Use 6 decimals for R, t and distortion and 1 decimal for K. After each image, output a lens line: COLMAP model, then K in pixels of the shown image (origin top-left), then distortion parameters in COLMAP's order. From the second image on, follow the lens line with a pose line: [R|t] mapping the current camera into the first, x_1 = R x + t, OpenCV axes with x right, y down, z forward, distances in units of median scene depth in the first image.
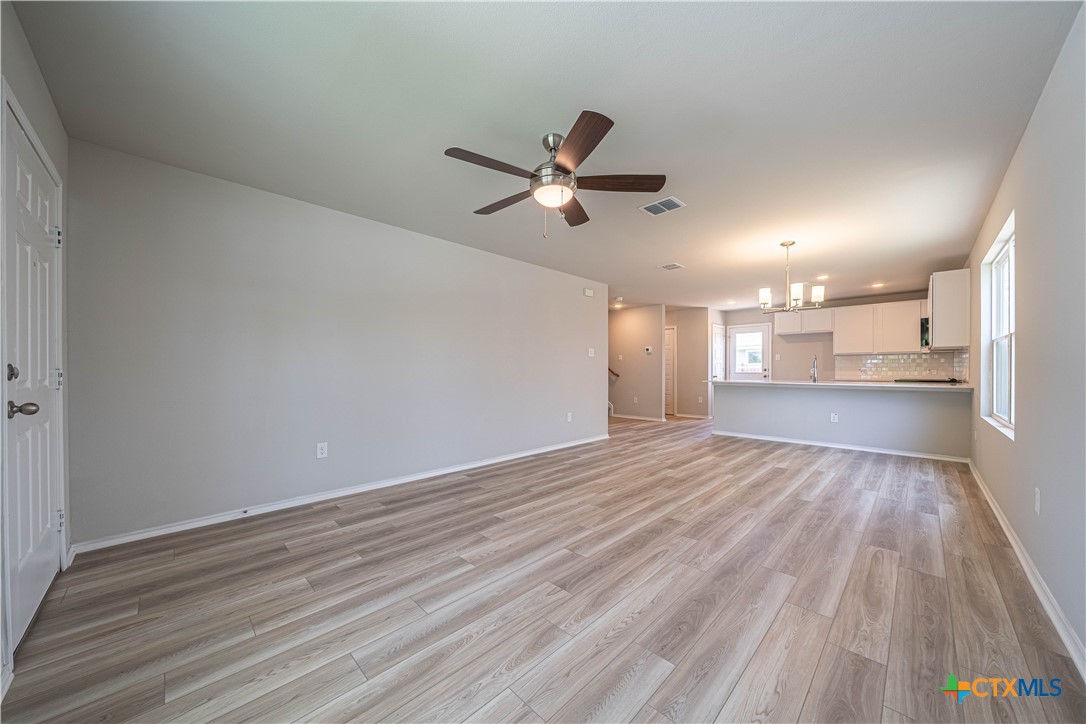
lens RADIAL K [[379.2, 0, 540.2], [0, 379.2, 369.6], [0, 0, 1]] dist [-0.000127, -0.000084]
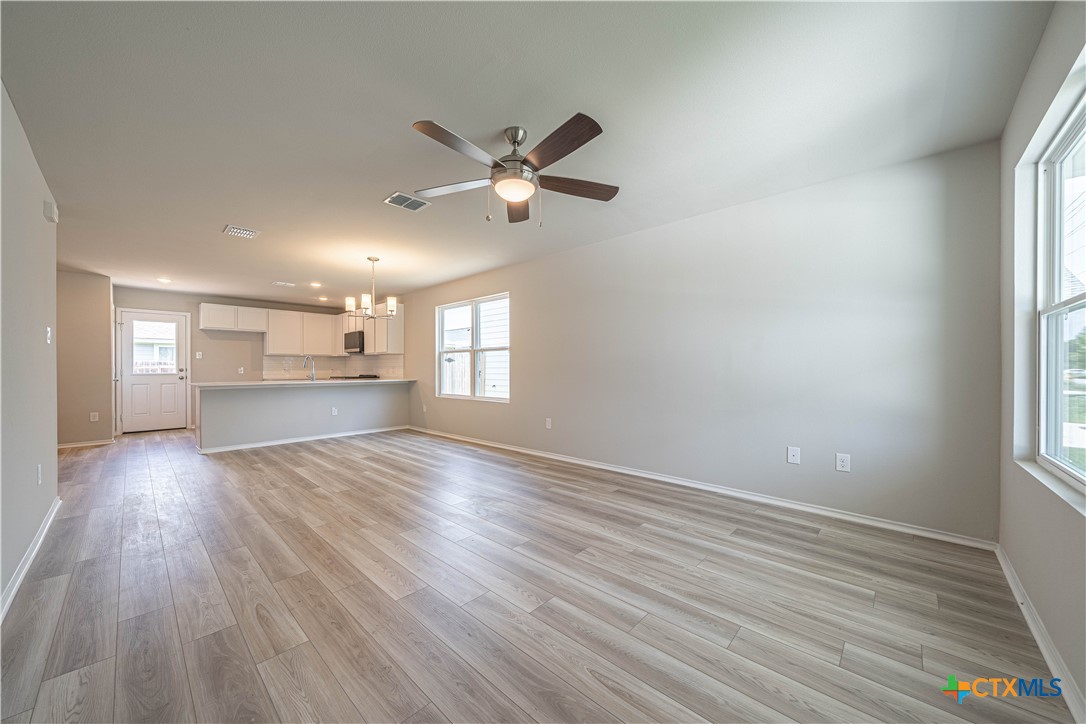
lens RADIAL K [[386.7, 0, 541.0], [0, 386.7, 368.7], [0, 0, 1]] dist [-0.001075, -0.000011]
pose [[-0.036441, 0.000160, 0.999336, -0.603295], [0.003736, 0.999993, -0.000024, 0.001302], [-0.999329, 0.003733, -0.036441, 0.611243]]
